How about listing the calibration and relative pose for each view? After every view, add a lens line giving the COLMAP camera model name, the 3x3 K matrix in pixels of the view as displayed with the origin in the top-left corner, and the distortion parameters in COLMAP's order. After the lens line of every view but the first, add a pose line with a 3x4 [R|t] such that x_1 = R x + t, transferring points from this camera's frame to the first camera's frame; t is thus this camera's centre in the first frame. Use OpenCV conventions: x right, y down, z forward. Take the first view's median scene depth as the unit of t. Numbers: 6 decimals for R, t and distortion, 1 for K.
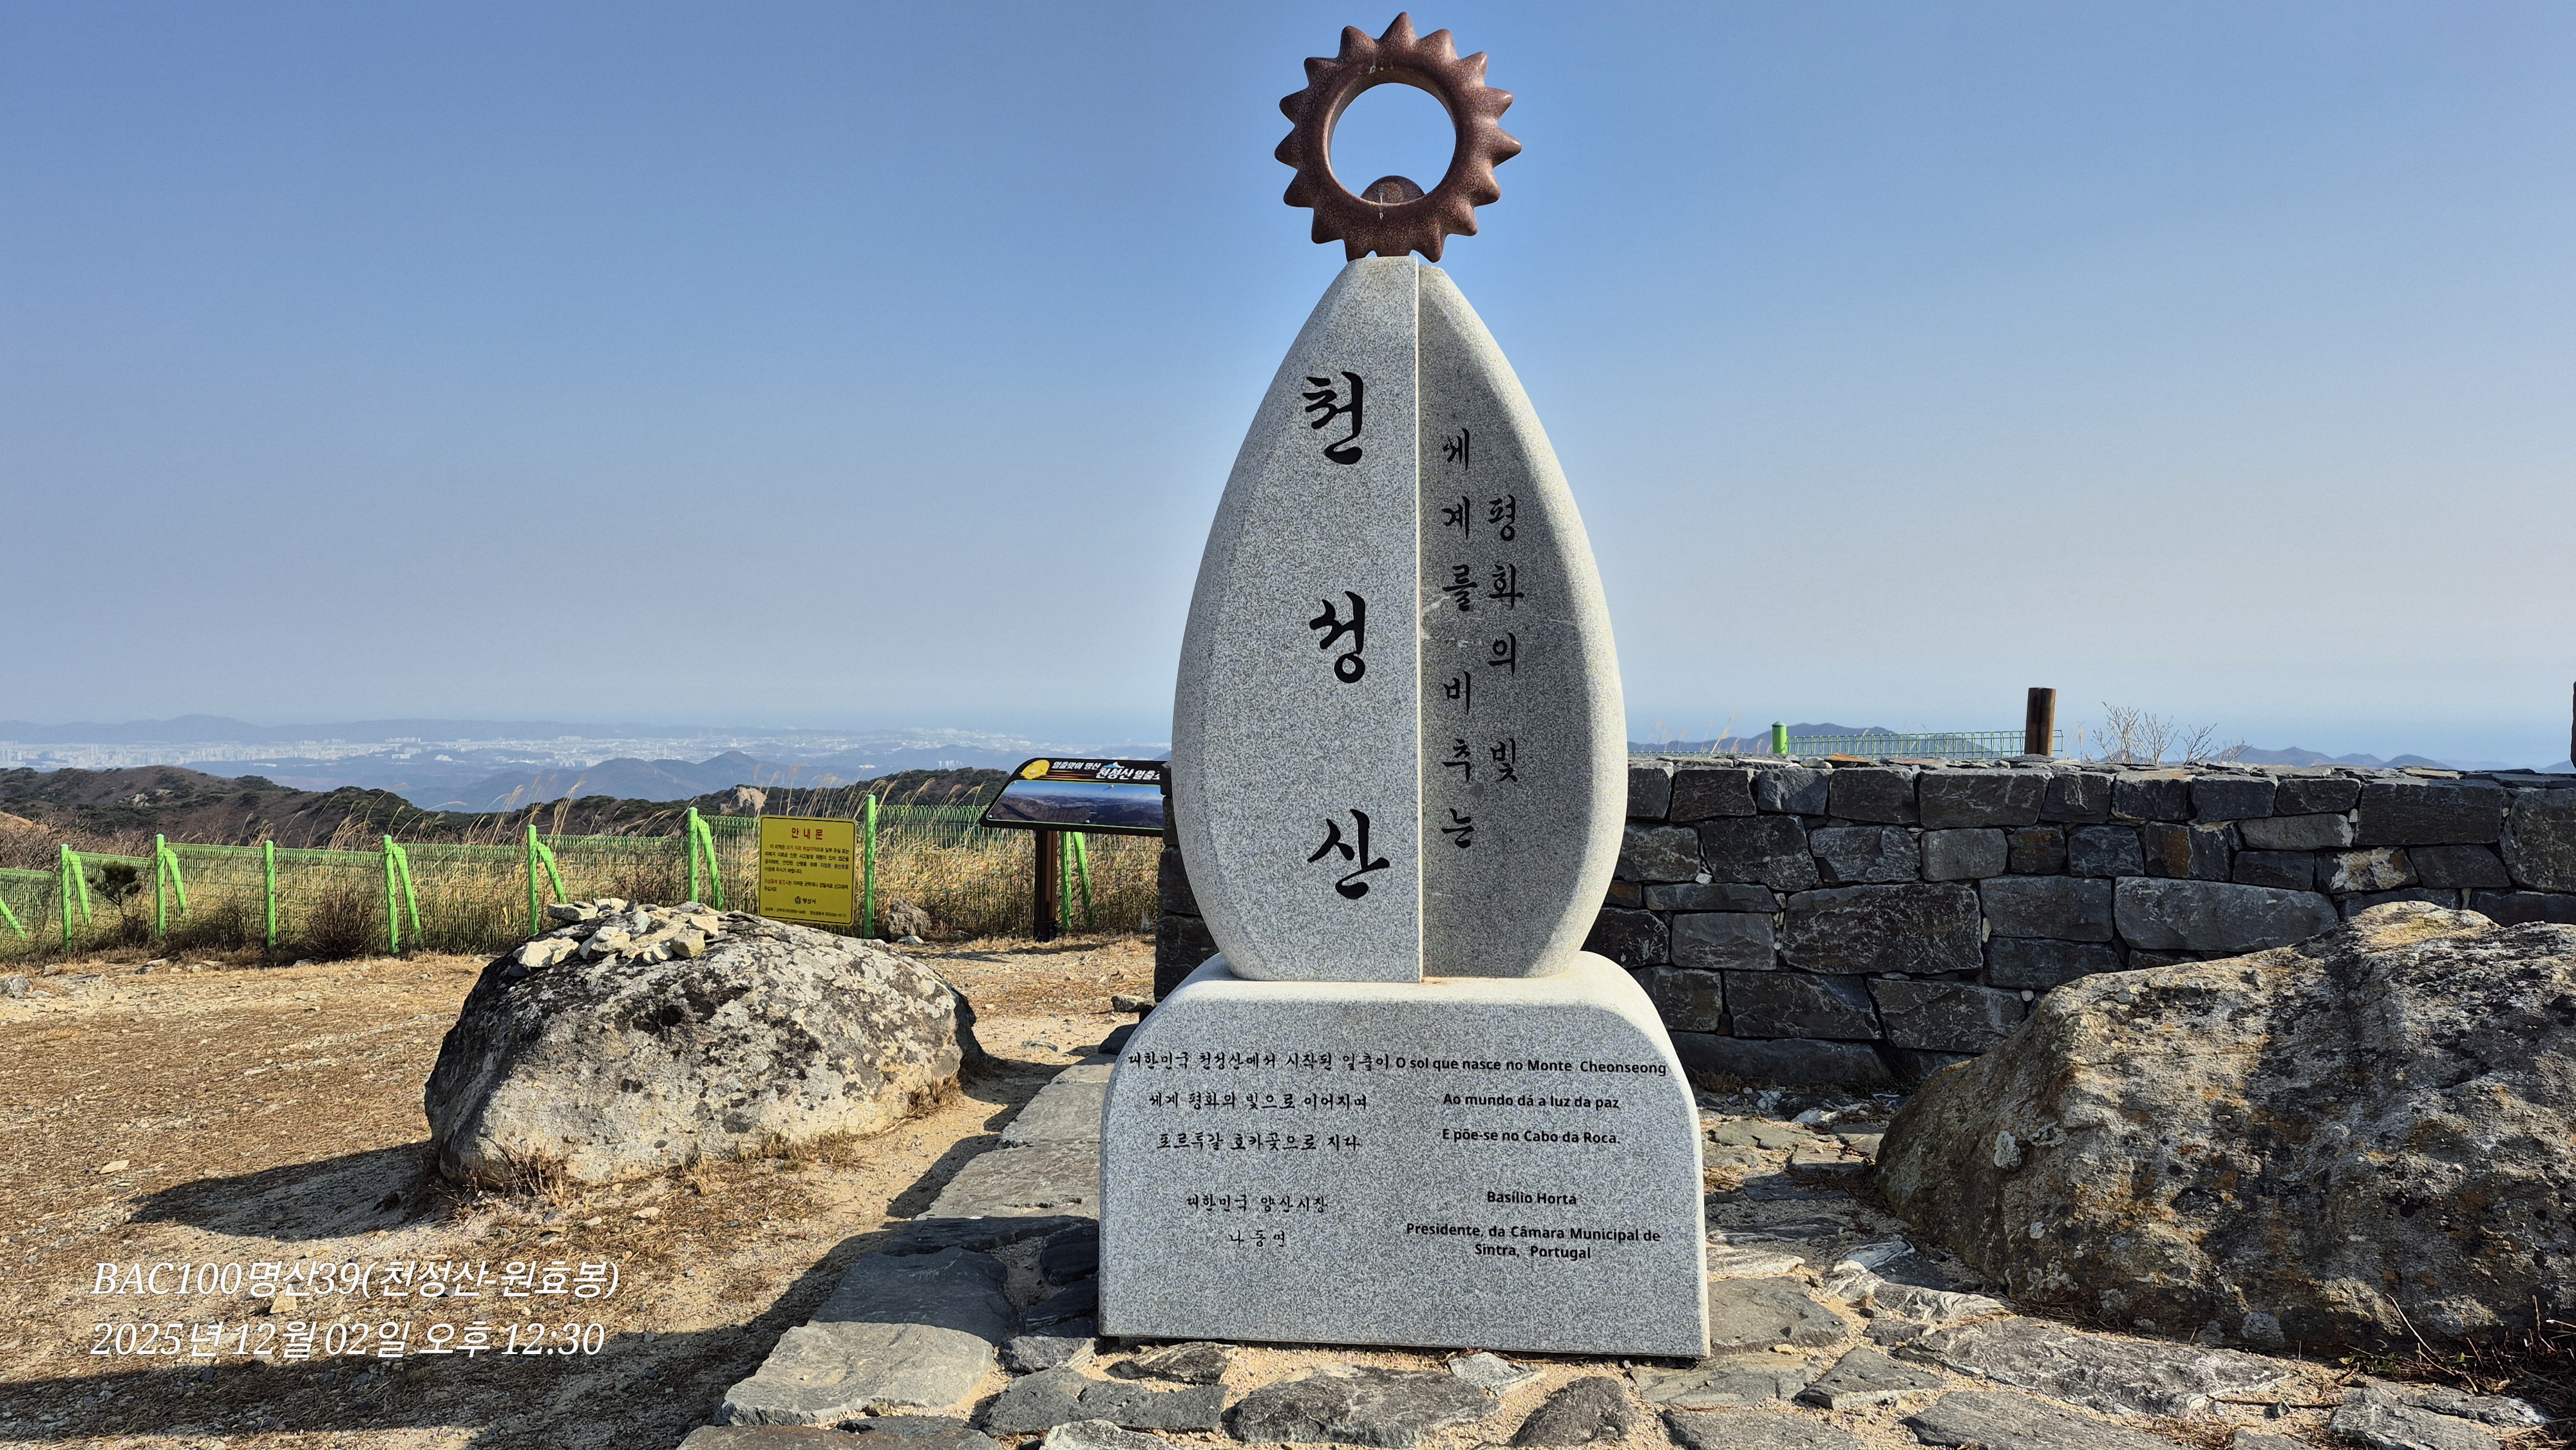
lens RADIAL K [[1717.8, 0, 1306.0], [0, 1717.8, 721.0], [0, 0, 1]] dist [0.123620, -0.169480]
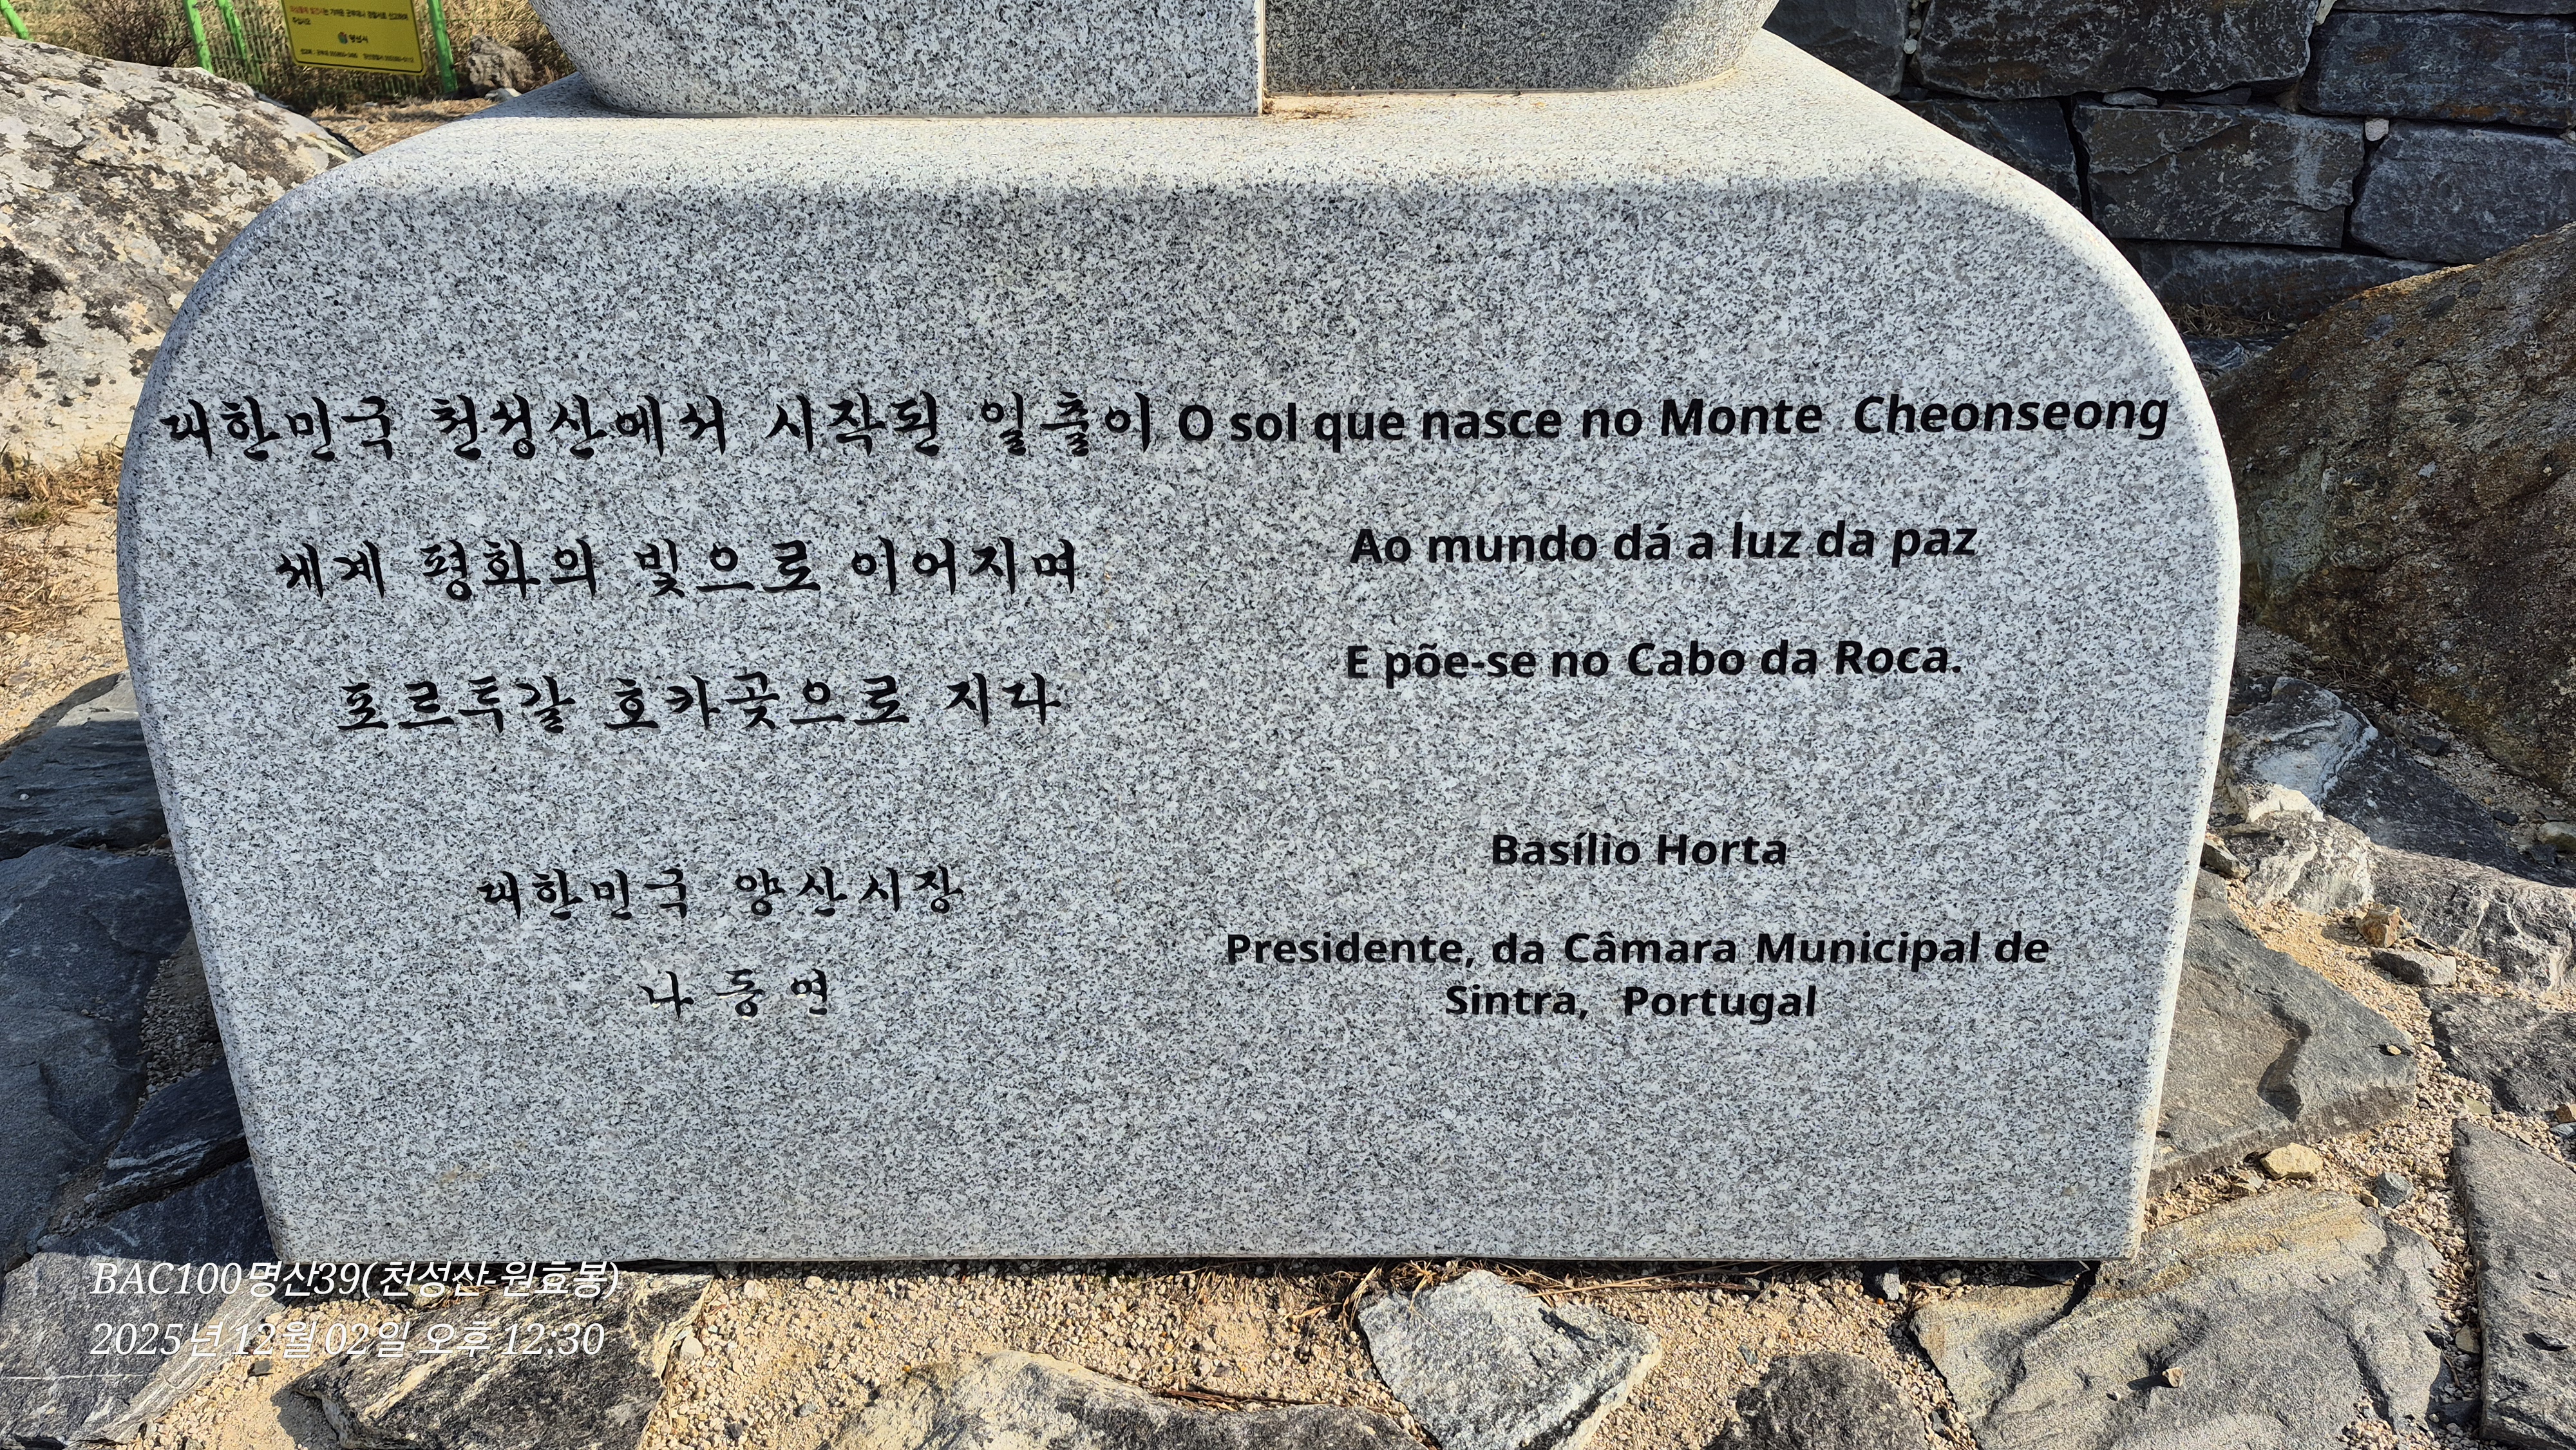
lens RADIAL K [[1775.0, 0, 1279.3], [0, 1775.0, 736.0], [0, 0, 1]] dist [0.103517, -0.102374]
pose [[0.995019, -0.047603, 0.087588, 0.039132], [0.003505, 0.894786, 0.446481, 0.111237], [-0.099626, -0.443950, 0.890496, 0.691330]]
